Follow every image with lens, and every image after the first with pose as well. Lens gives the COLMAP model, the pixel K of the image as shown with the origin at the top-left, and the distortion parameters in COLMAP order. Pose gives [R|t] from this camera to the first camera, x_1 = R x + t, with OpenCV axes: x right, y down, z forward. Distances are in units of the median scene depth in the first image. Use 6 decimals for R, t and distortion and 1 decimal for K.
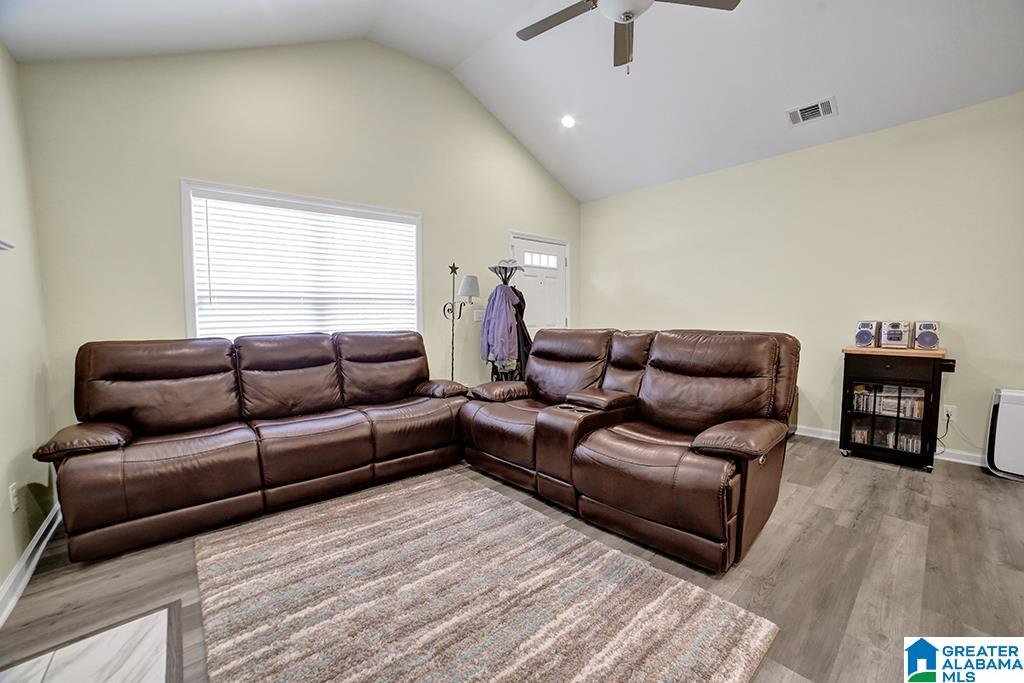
lens RADIAL K [[424.0, 0, 485.8], [0, 424.0, 343.3], [0, 0, 1]] dist [-0.021913, 0.000081]
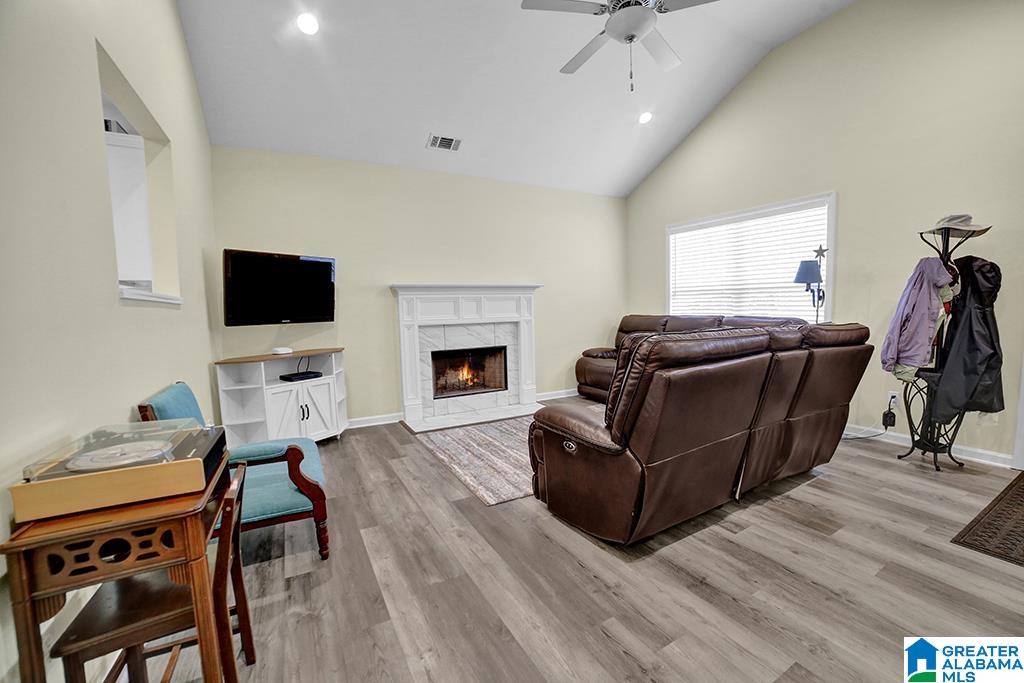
lens RADIAL K [[402.9, 0, 516.0], [0, 402.9, 342.1], [0, 0, 1]] dist [-0.062909, 0.020782]
pose [[-0.196077, 0.104279, -0.975028, 1.289096], [-0.063089, 0.990928, 0.118667, -0.068051], [0.978557, 0.084781, -0.187719, 0.821895]]
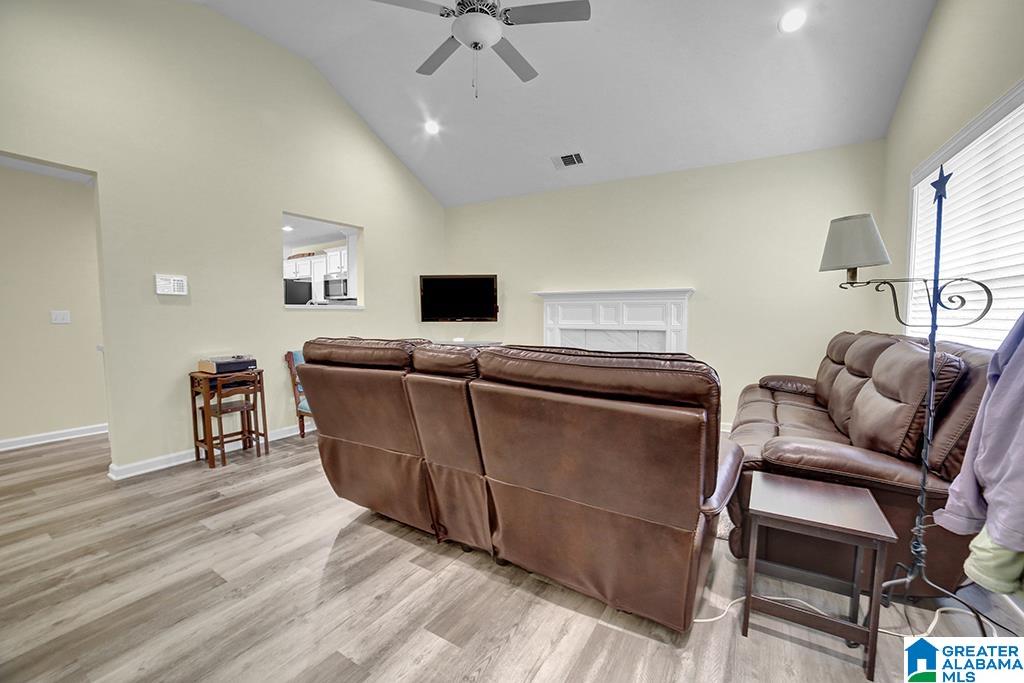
lens RADIAL K [[402.9, 0, 516.0], [0, 402.9, 342.1], [0, 0, 1]] dist [-0.062909, 0.020782]
pose [[-0.948705, 0.038383, -0.313823, 0.519394], [-0.011411, 0.987799, 0.155313, -0.139829], [0.315956, 0.150928, -0.936693, 1.807039]]
